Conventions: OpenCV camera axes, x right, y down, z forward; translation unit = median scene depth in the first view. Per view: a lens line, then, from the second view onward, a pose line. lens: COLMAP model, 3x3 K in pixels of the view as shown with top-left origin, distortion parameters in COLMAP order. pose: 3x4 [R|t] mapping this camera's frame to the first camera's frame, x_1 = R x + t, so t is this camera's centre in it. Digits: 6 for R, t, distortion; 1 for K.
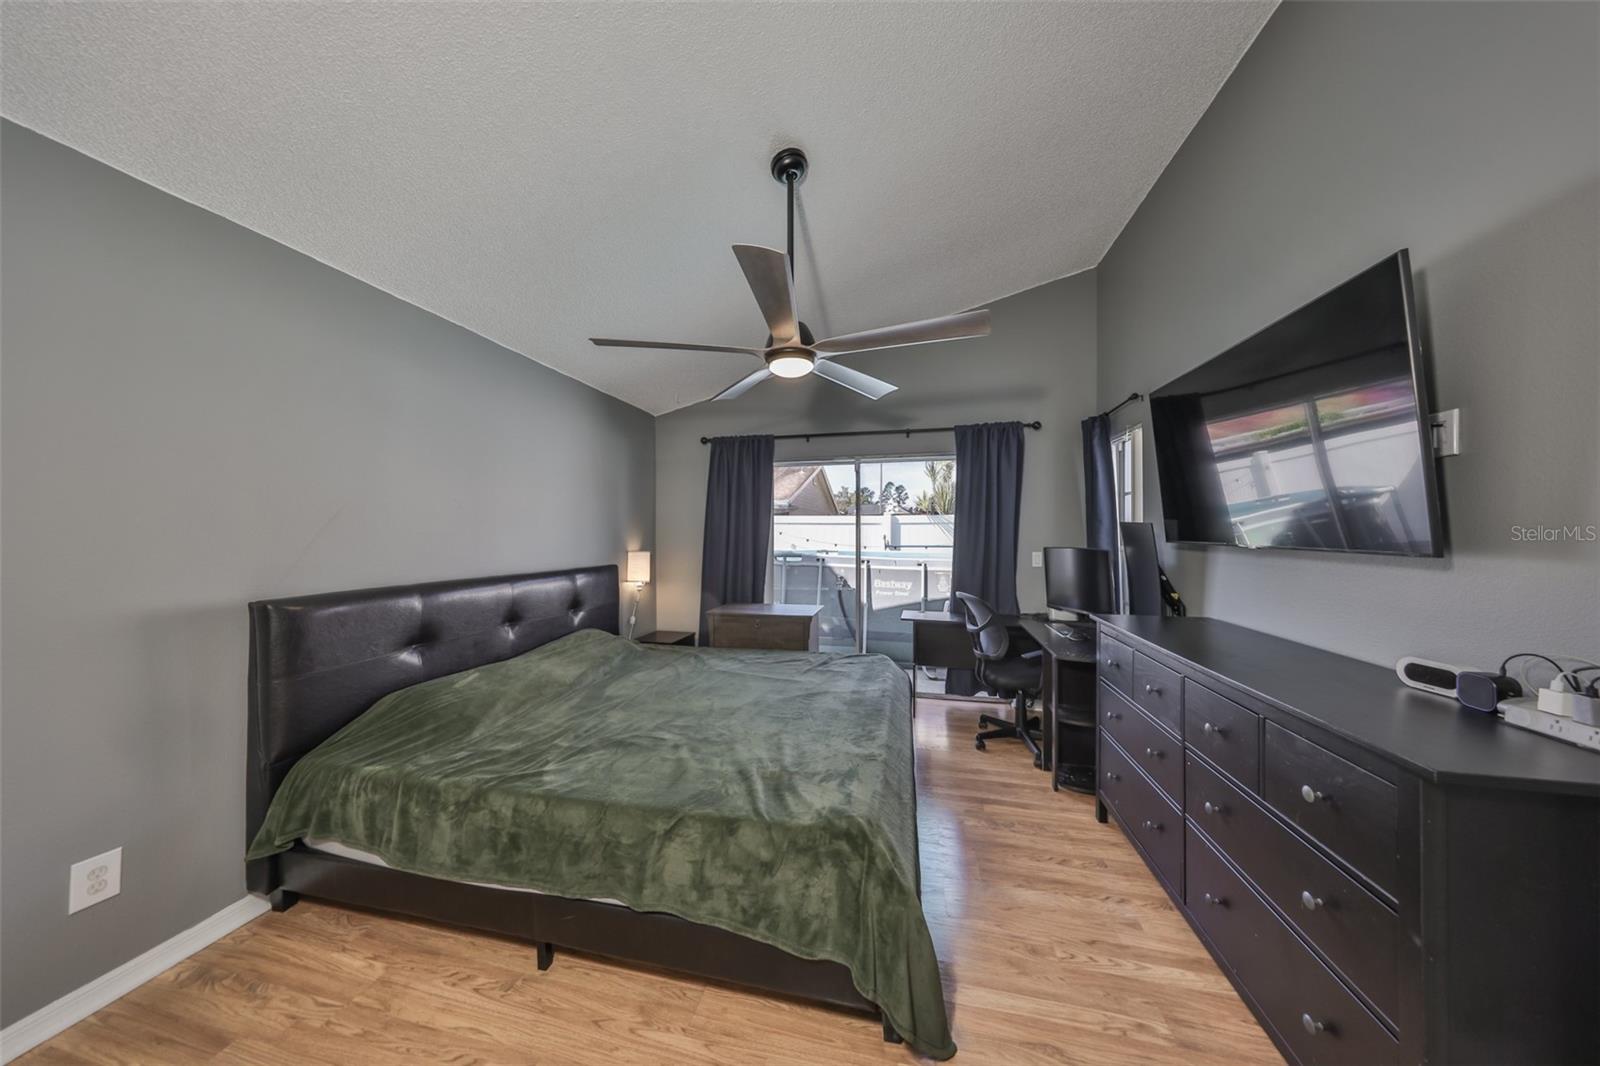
lens RADIAL K [[489.2, 0, 803.6], [0, 489.2, 537.3], [0, 0, 1]] dist [0.009926, -0.000054]
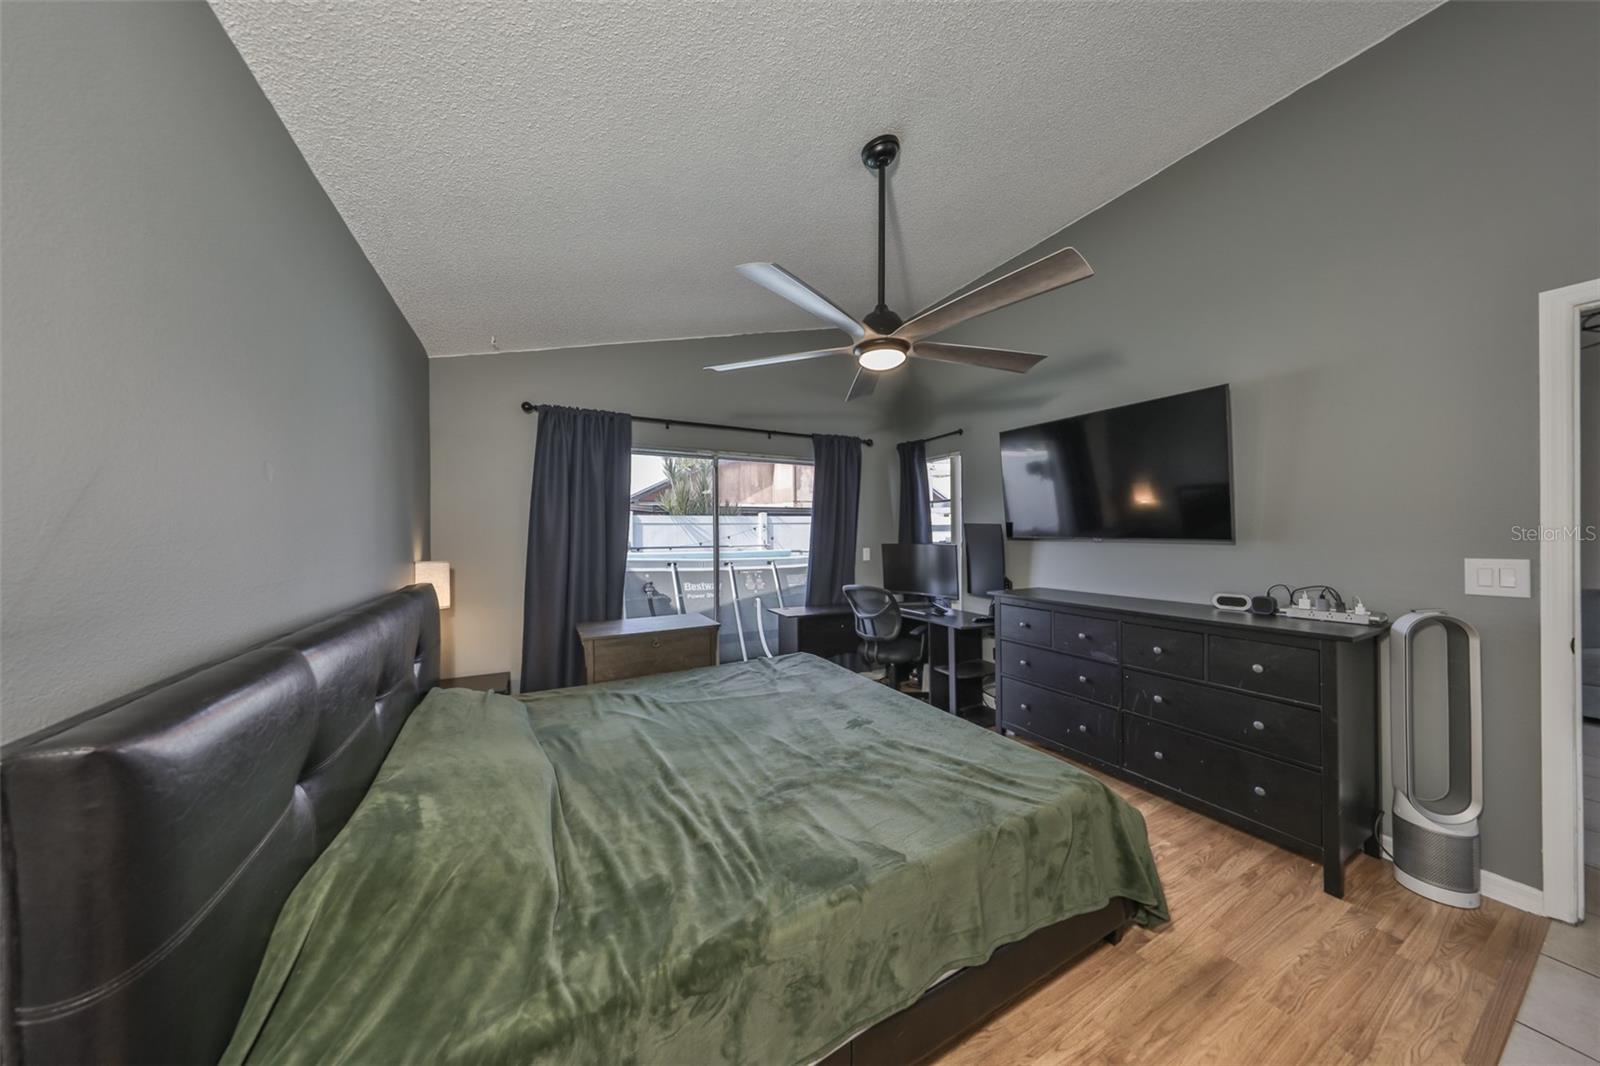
lens RADIAL K [[489.2, 0, 803.6], [0, 489.2, 537.3], [0, 0, 1]] dist [0.009926, -0.000054]
pose [[0.754935, -0.008474, 0.655744, -0.396777], [0.010705, 0.999943, 0.000597, 0.000661], [-0.655712, 0.006569, 0.754983, 0.189073]]
